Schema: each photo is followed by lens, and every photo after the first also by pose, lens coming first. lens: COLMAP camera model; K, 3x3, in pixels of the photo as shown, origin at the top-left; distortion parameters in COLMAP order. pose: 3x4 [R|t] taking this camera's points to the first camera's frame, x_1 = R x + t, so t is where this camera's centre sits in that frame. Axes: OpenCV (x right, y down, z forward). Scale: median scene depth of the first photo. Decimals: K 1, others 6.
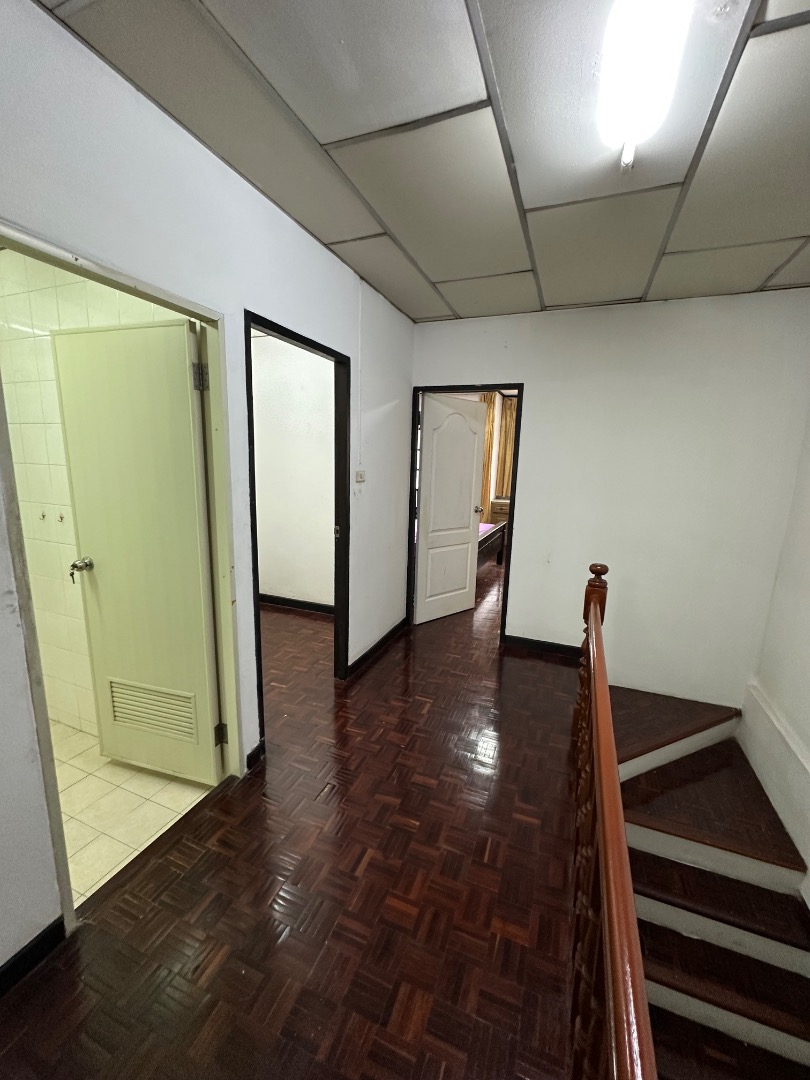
lens RADIAL K [[432.2, 0, 401.3], [0, 432.2, 538.4], [0, 0, 1]] dist [-0.000731, 0.000246]
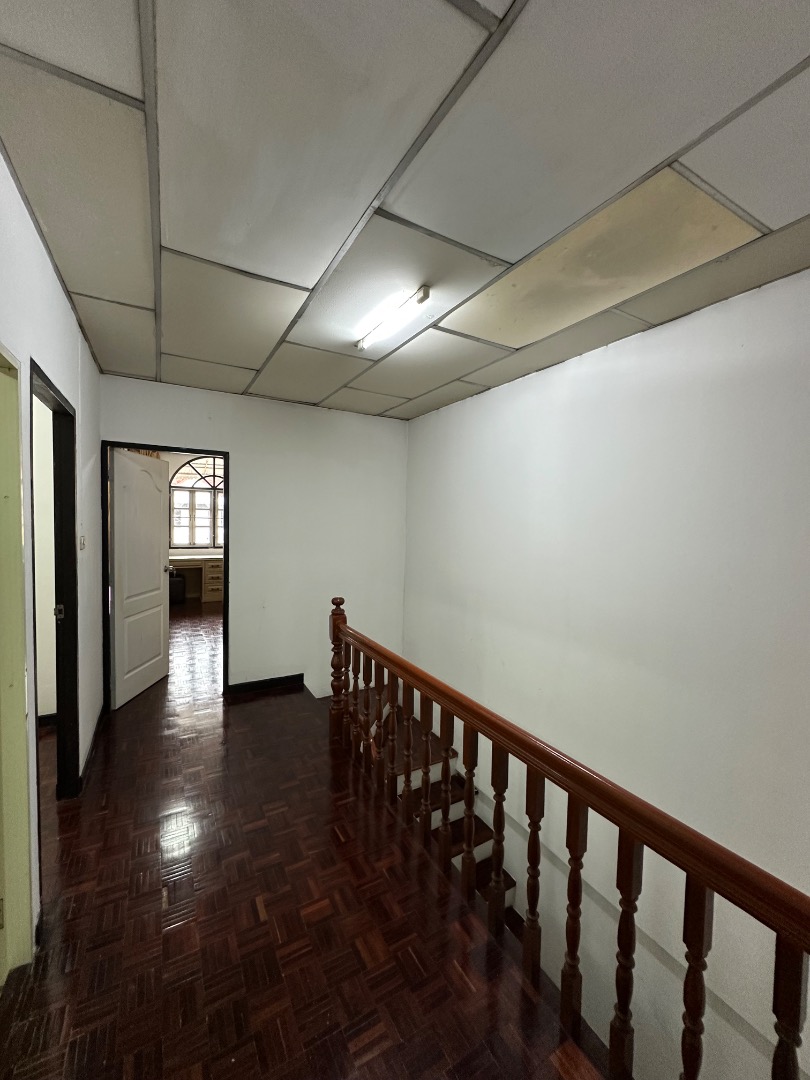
lens RADIAL K [[432.2, 0, 404.9], [0, 432.2, 538.3], [0, 0, 1]] dist [-0.000731, 0.000246]
pose [[0.625185, -0.048629, 0.778960, -0.459871], [0.135592, 0.989647, -0.047043, -0.032539], [-0.768608, 0.135031, 0.625307, -0.034741]]
